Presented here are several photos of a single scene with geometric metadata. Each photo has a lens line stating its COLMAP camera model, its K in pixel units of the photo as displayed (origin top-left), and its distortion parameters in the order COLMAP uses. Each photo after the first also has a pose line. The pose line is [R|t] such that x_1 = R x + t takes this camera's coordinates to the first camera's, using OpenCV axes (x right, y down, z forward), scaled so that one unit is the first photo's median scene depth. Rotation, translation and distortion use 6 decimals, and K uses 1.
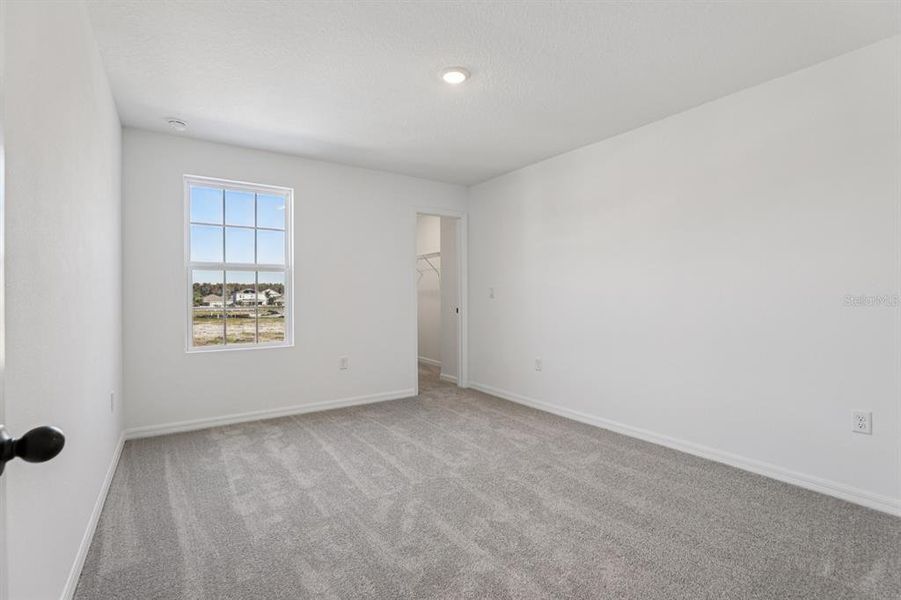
lens RADIAL K [[417.0, 0, 456.2], [0, 417.0, 296.8], [0, 0, 1]] dist [-0.002217, -0.000137]
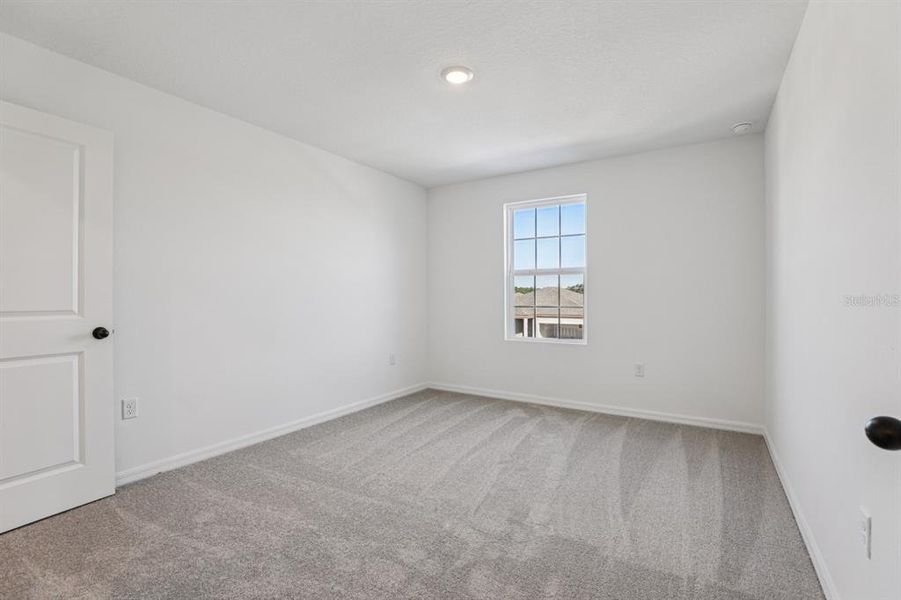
lens RADIAL K [[417.0, 0, 456.2], [0, 417.0, 296.8], [0, 0, 1]] dist [-0.002217, -0.000137]
pose [[0.423209, 0.000497, -0.906032, 0.439416], [-0.001898, 0.999998, -0.000338, -0.000614], [0.906030, 0.001862, 0.423209, 0.283454]]
